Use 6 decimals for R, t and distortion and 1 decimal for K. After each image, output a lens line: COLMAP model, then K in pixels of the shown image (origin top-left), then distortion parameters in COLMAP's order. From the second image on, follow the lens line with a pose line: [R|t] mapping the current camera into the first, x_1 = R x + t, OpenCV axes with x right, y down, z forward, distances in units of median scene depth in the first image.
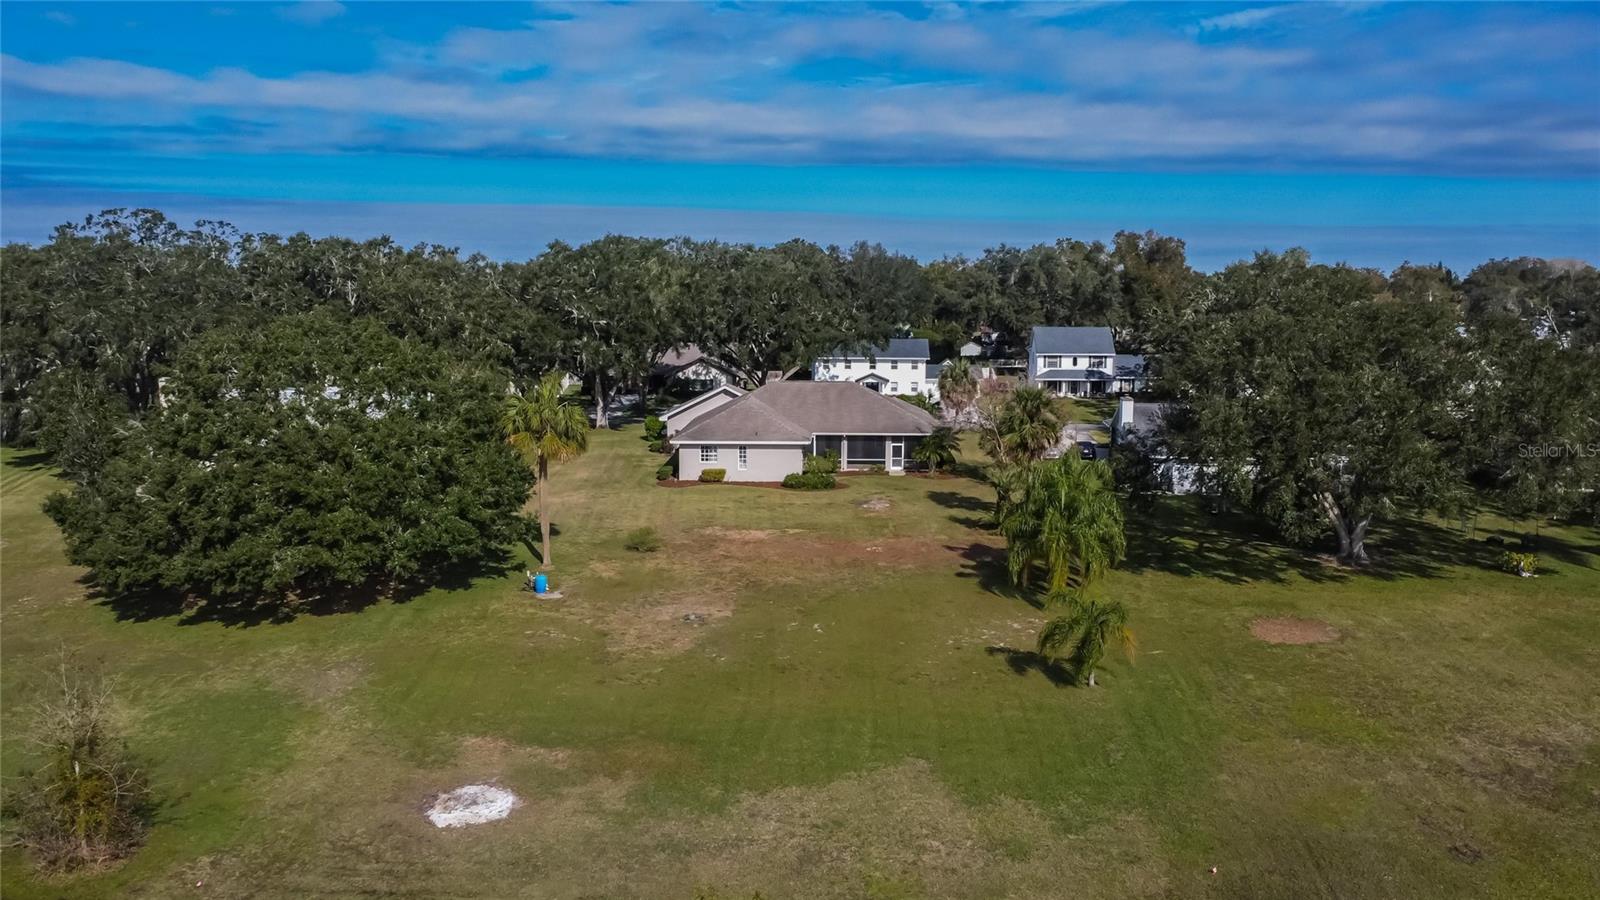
lens RADIAL K [[1231.2, 0, 800.0], [0, 1231.2, 450.0], [0, 0, 1]] dist [0.022587, 0.001668]
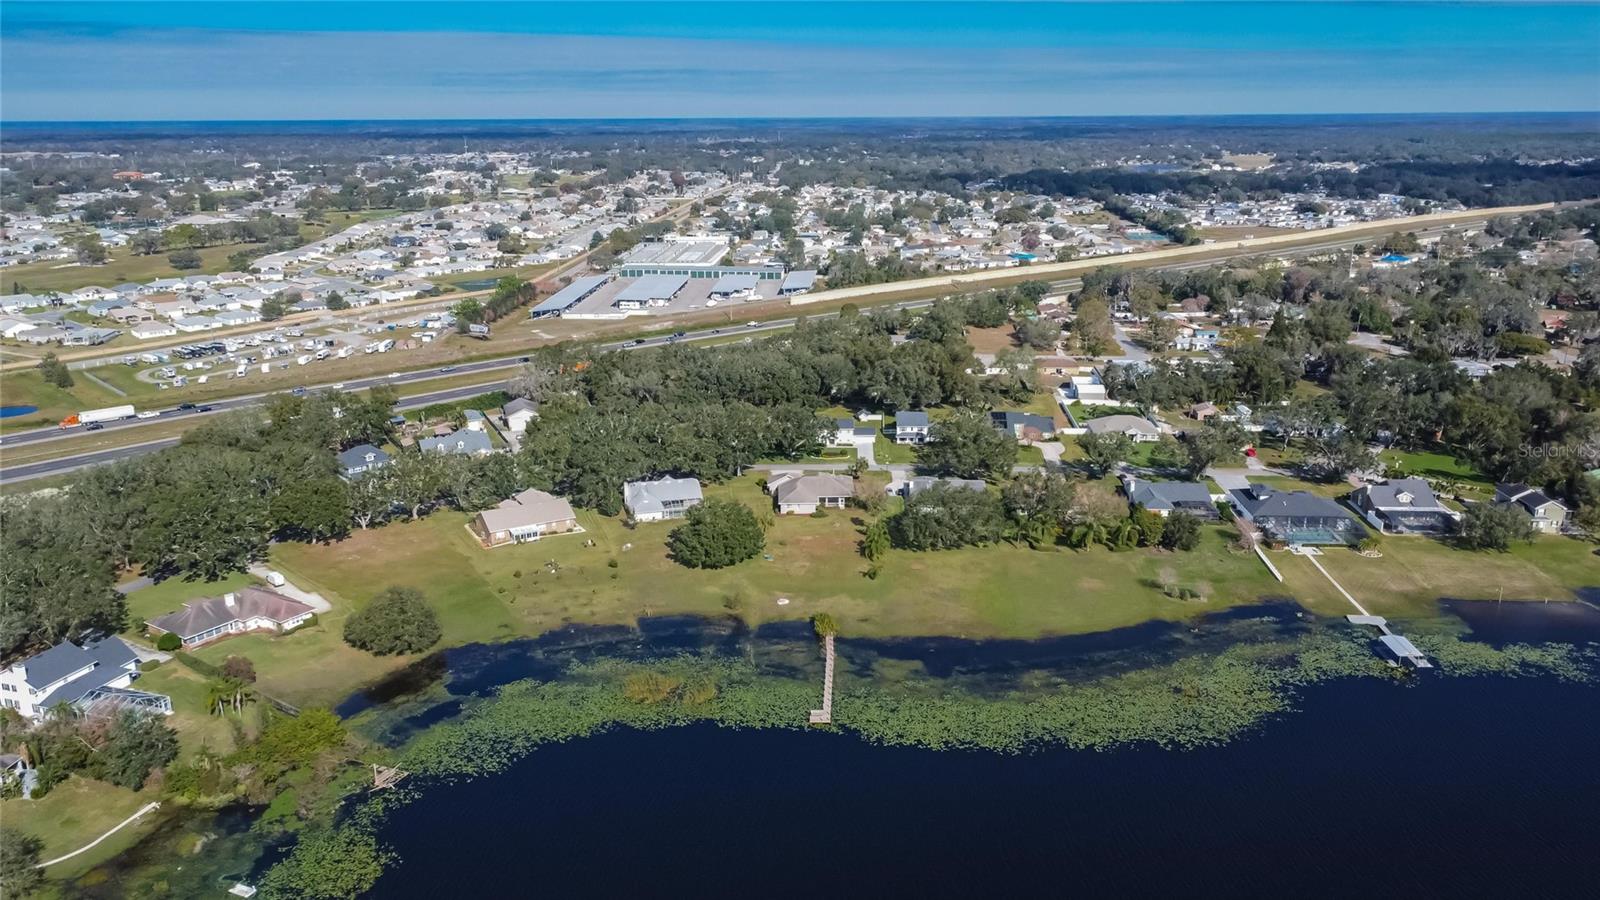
lens RADIAL K [[1163.0, 0, 800.0], [0, 1163.0, 450.0], [0, 0, 1]] dist [0.022075, 0.000623]
pose [[0.998882, -0.019896, 0.042879, -0.126323], [0.013416, 0.989129, 0.146435, -0.446484], [-0.045327, -0.145696, 0.988290, -1.579254]]
